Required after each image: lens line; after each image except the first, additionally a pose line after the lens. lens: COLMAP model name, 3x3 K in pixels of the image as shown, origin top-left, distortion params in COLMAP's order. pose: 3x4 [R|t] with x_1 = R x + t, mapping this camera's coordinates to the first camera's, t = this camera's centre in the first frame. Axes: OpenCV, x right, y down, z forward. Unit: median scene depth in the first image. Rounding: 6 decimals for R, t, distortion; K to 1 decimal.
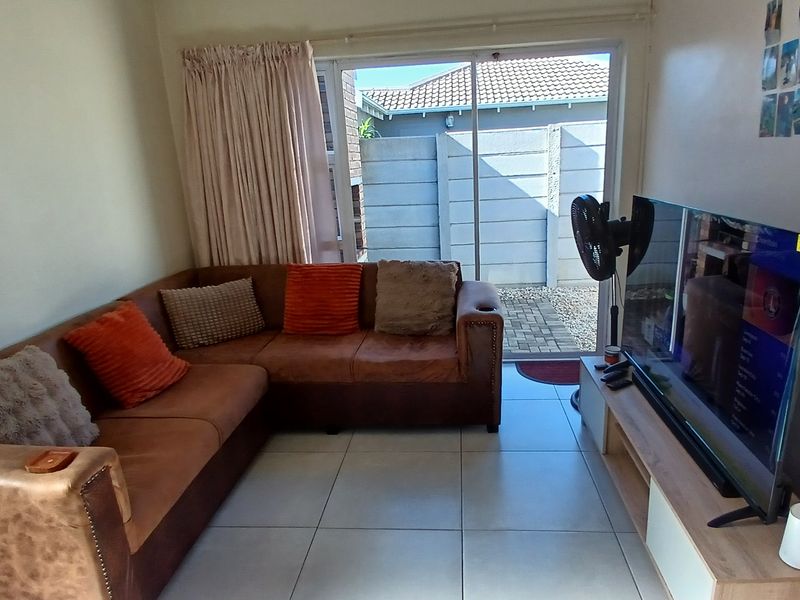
lens RADIAL K [[537.7, 0, 412.7], [0, 537.7, 311.6], [0, 0, 1]] dist [0.049024, -0.084312]
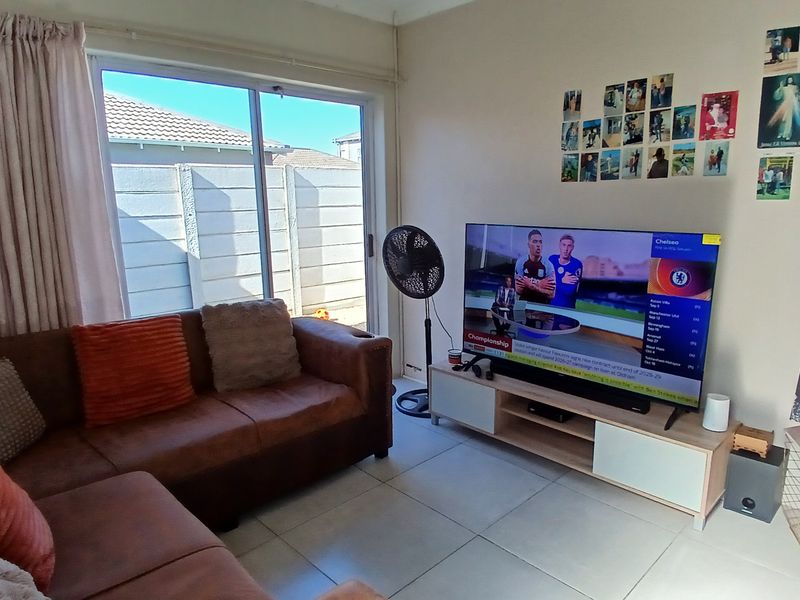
lens RADIAL K [[537.7, 0, 412.7], [0, 537.7, 311.6], [0, 0, 1]] dist [0.049024, -0.084312]
pose [[0.648141, -0.118619, 0.752225, -0.494200], [0.184241, 0.982874, -0.003757, -0.026974], [-0.738897, 0.141026, 0.658895, 0.236008]]
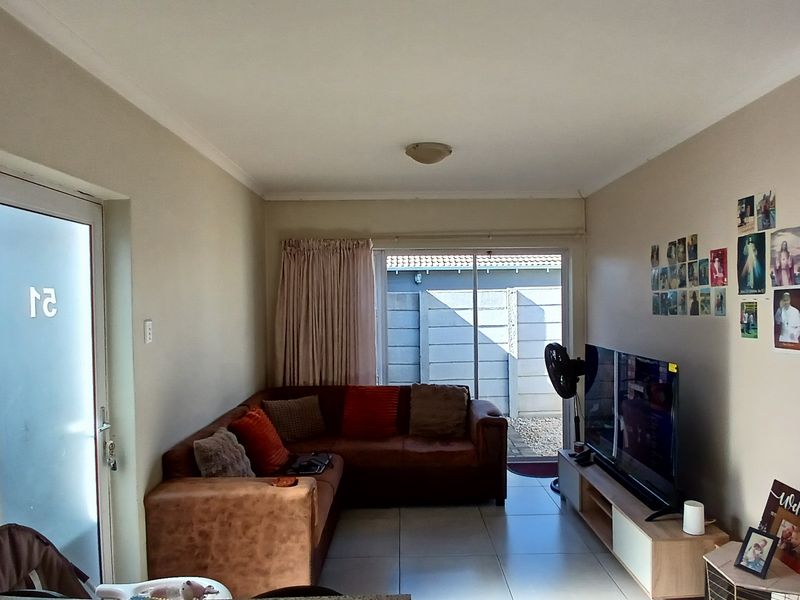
lens RADIAL K [[537.7, 0, 412.7], [0, 537.7, 311.6], [0, 0, 1]] dist [0.049024, -0.084312]
pose [[0.994215, 0.035434, 0.101392, -0.221409], [-0.007939, 0.965674, -0.259634, 0.093859], [-0.107112, 0.257327, 0.960370, -0.424821]]
